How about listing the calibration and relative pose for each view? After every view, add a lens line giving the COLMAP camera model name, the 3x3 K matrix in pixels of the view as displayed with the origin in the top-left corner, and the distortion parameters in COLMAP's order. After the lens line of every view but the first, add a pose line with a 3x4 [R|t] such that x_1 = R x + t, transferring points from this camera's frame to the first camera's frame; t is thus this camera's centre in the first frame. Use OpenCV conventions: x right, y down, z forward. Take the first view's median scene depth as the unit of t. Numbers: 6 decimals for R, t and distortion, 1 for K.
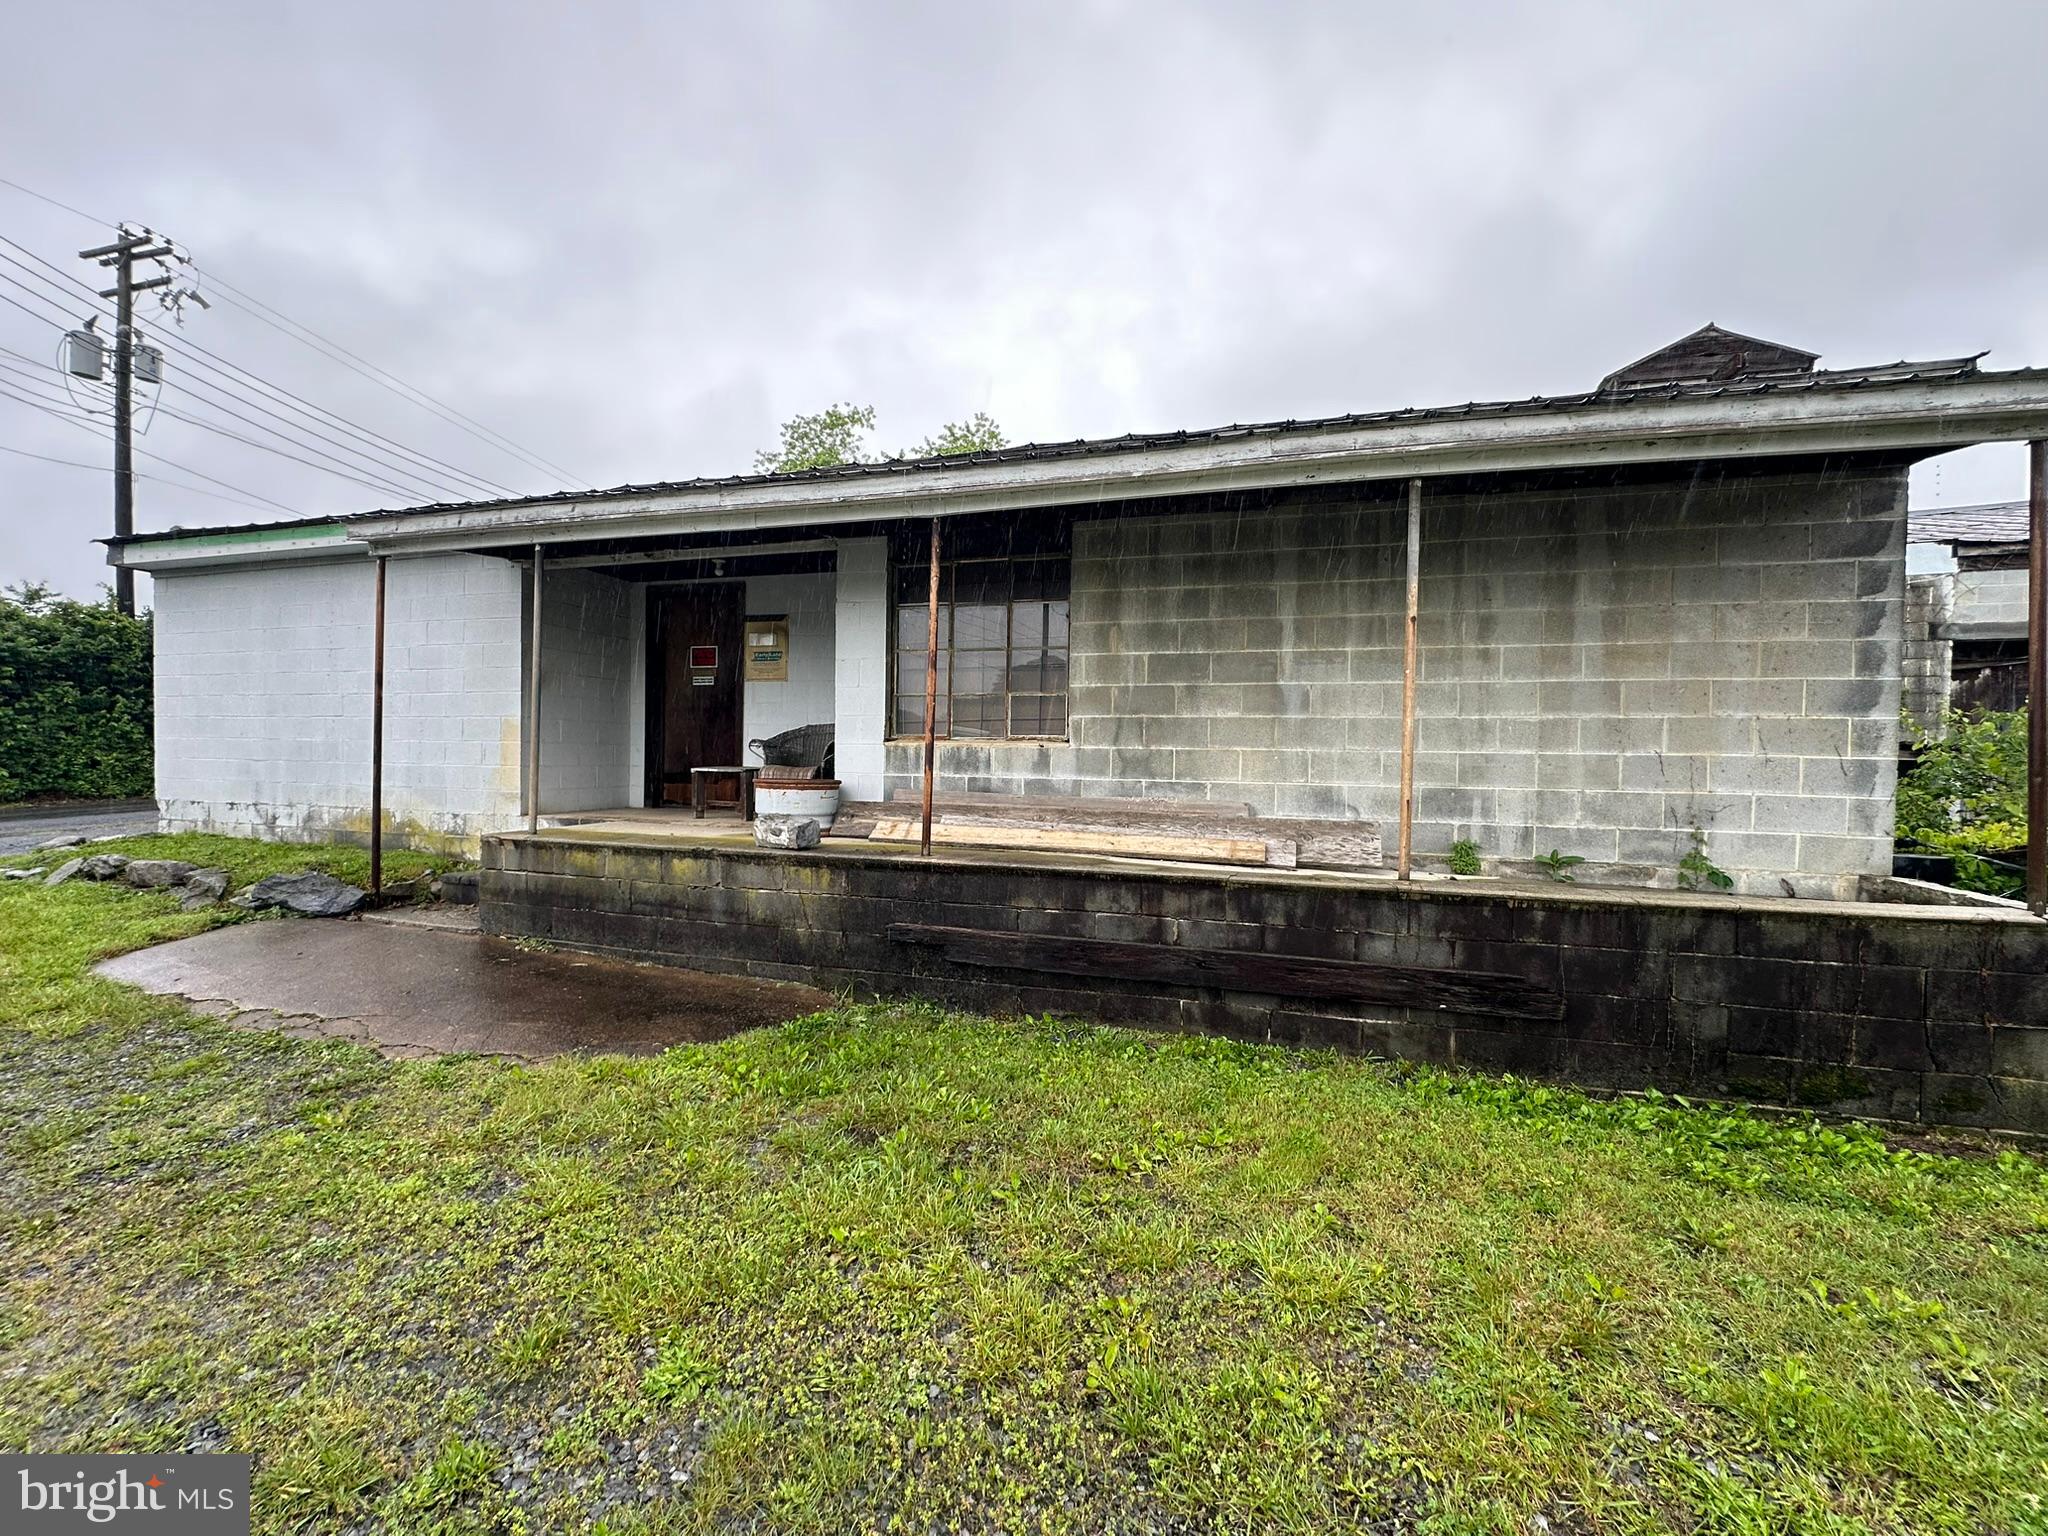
lens RADIAL K [[819.2, 0, 1024.0], [0, 819.2, 765.6], [0, 0, 1]] dist [-0.004409, 0.000624]
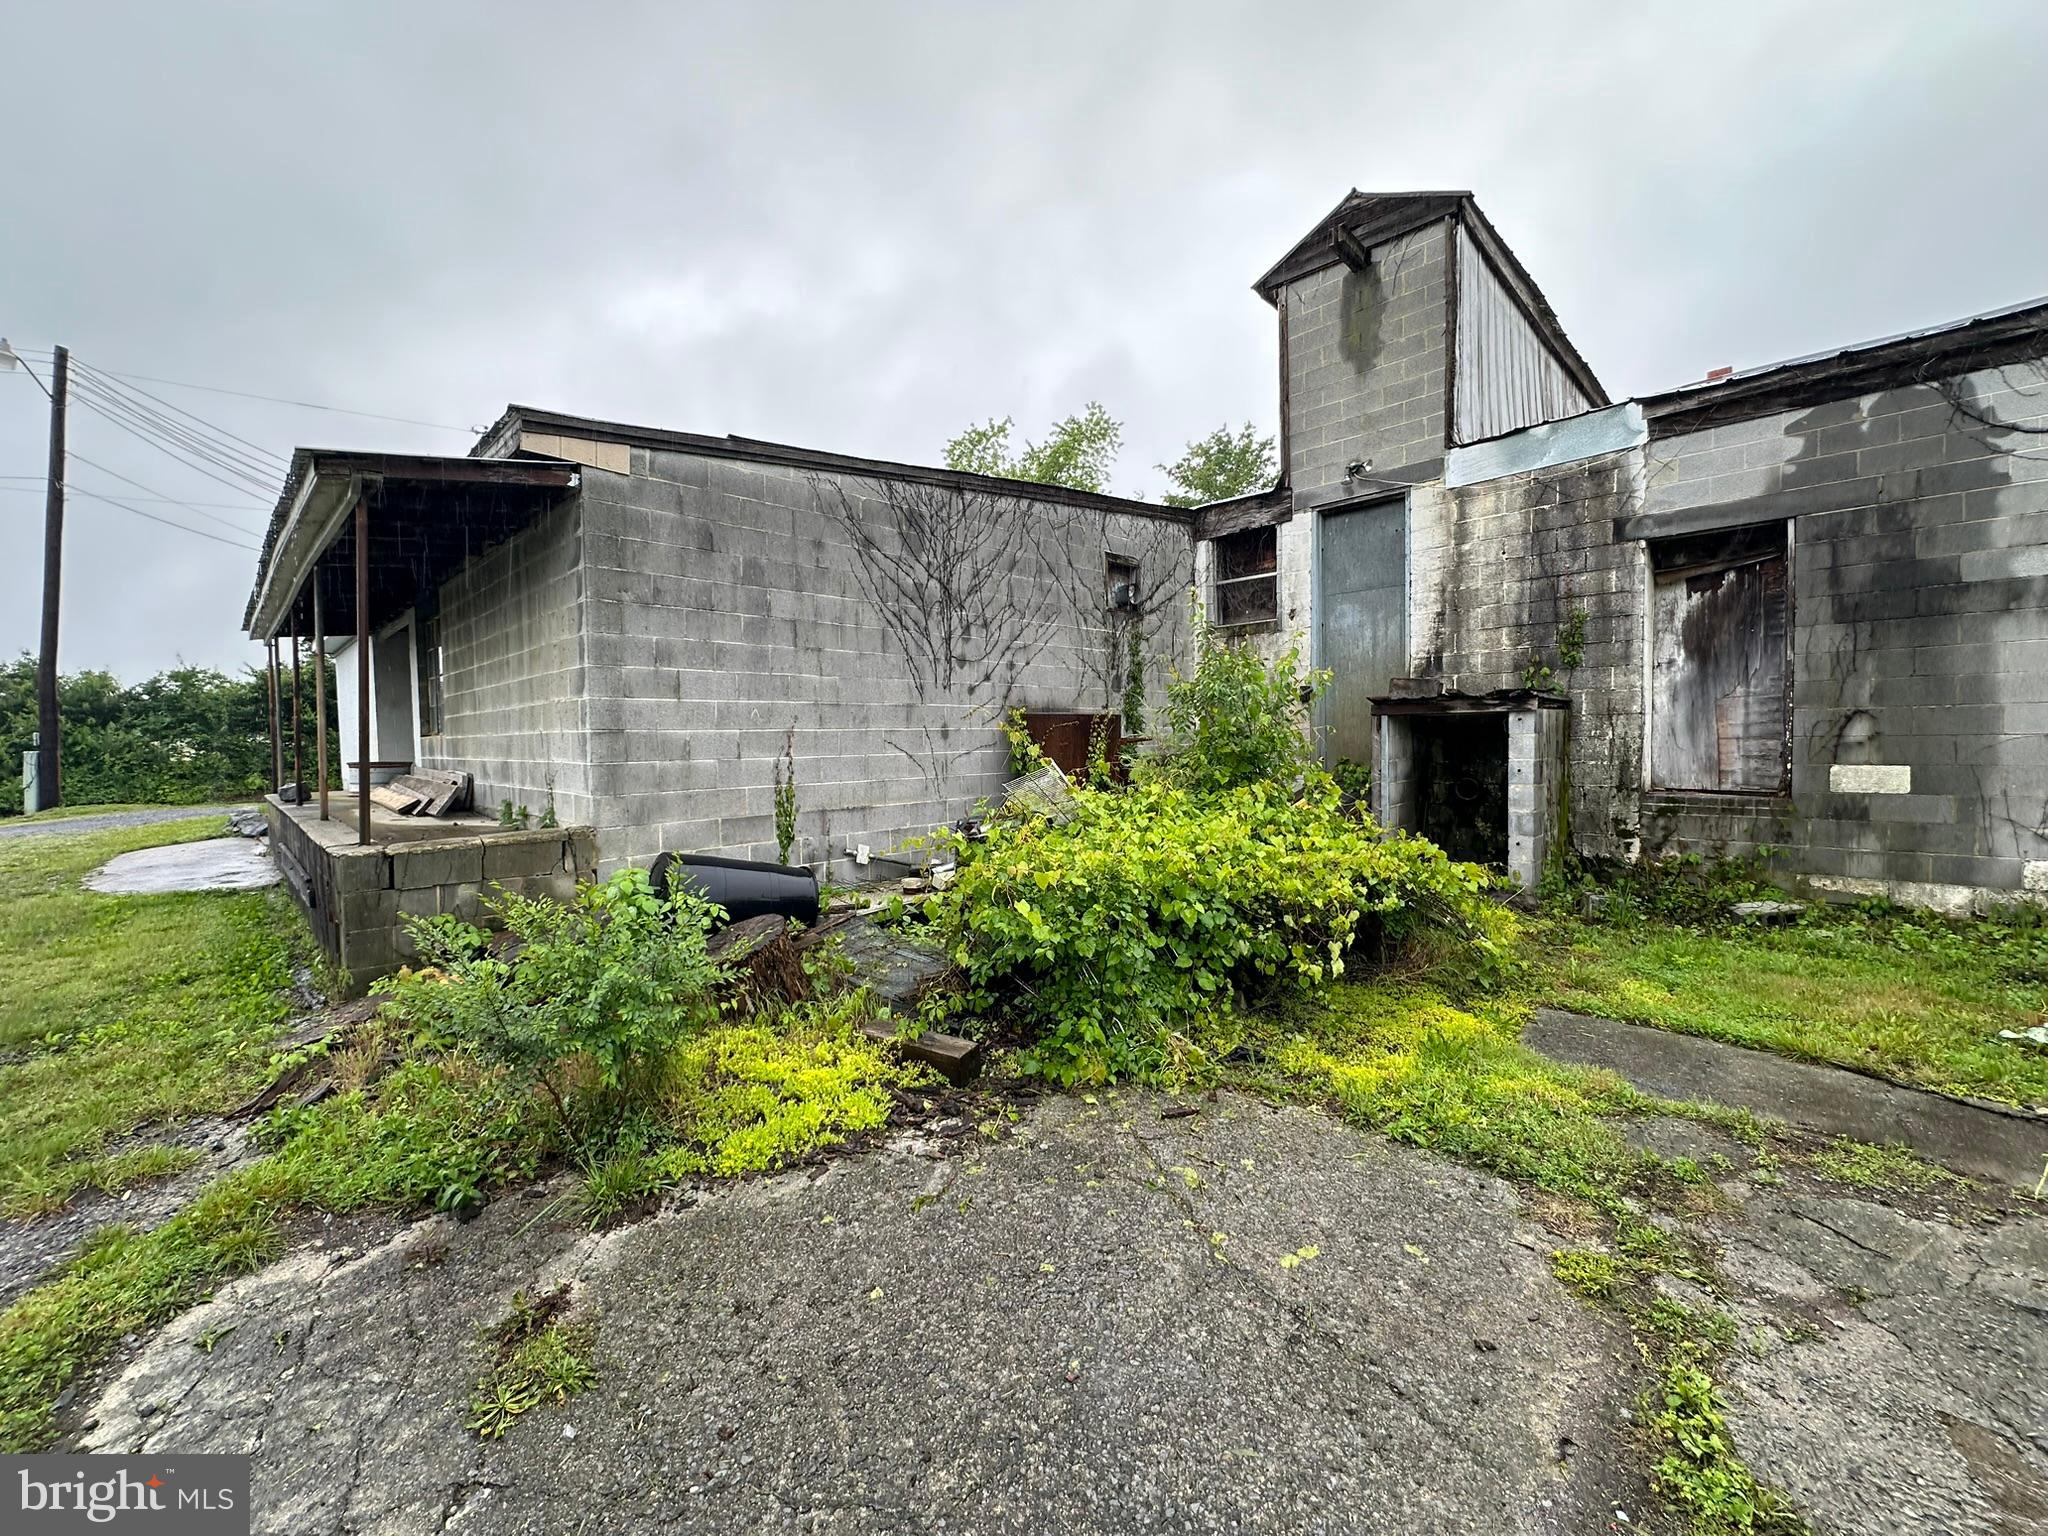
lens RADIAL K [[819.2, 0, 1024.1], [0, 819.2, 763.7], [0, 0, 1]] dist [-0.004409, 0.000624]
pose [[0.886738, -0.020223, -0.461830, 0.979678], [0.029459, 0.999484, 0.012796, 0.017384], [0.461333, -0.024952, 0.886876, 0.109652]]
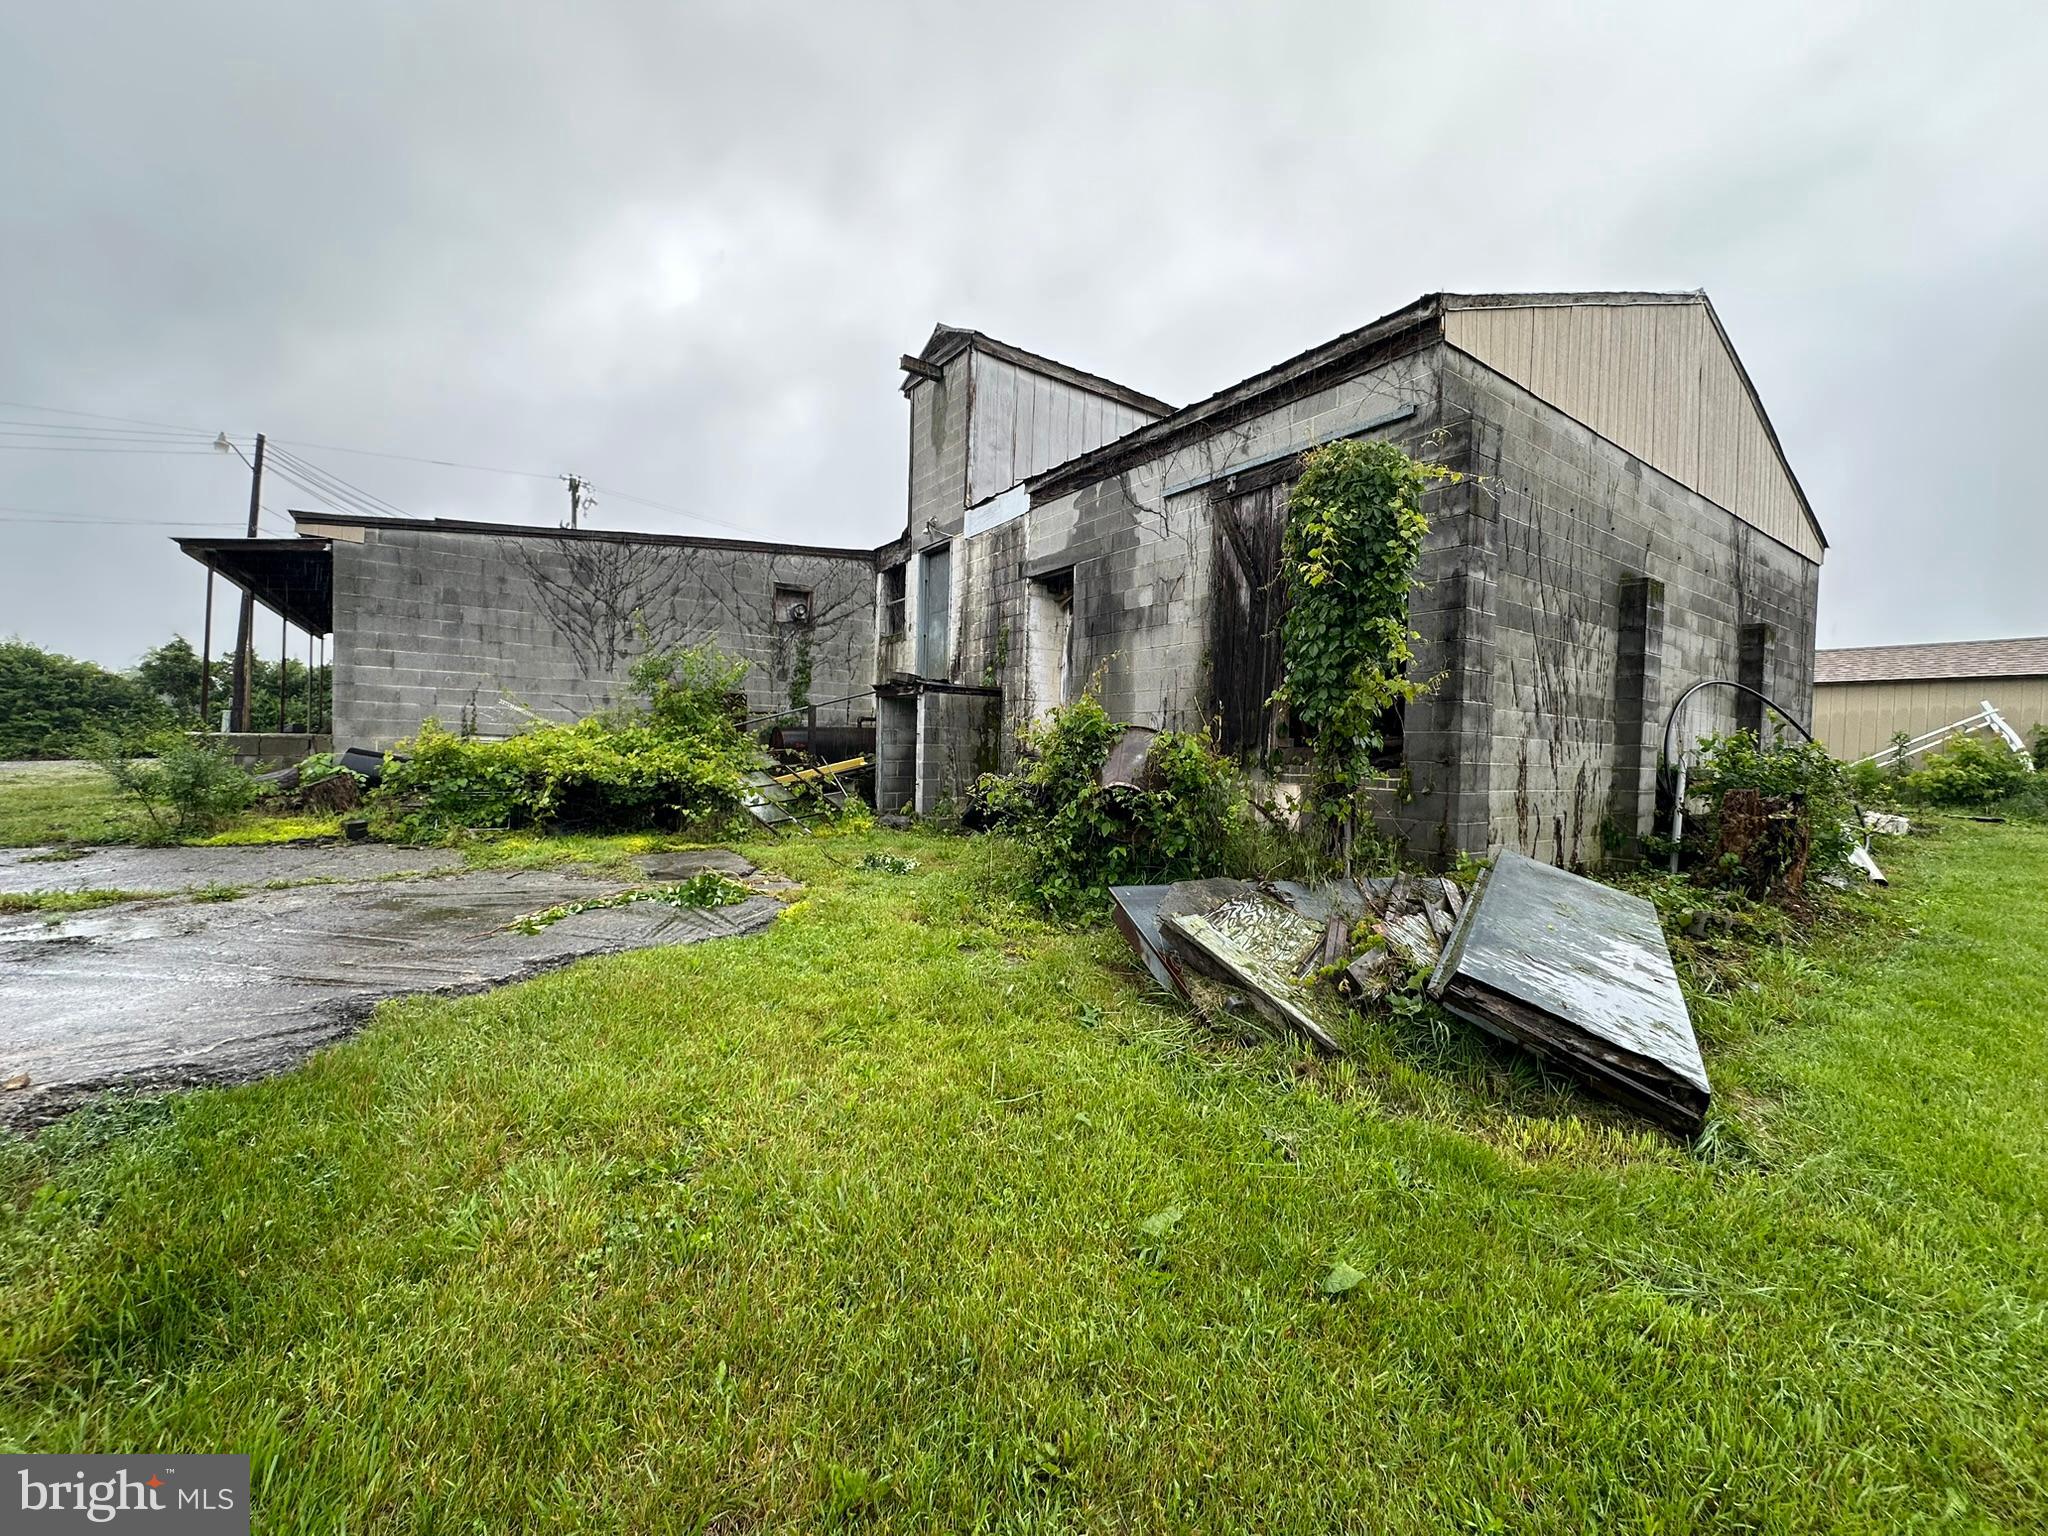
lens RADIAL K [[819.2, 0, 1024.3], [0, 819.2, 762.1], [0, 0, 1]] dist [-0.004409, 0.000624]
pose [[0.788094, 0.009079, -0.615487, 1.759988], [-0.018319, 0.999794, -0.008709, 0.085298], [0.615282, 0.018139, 0.788099, 0.195278]]
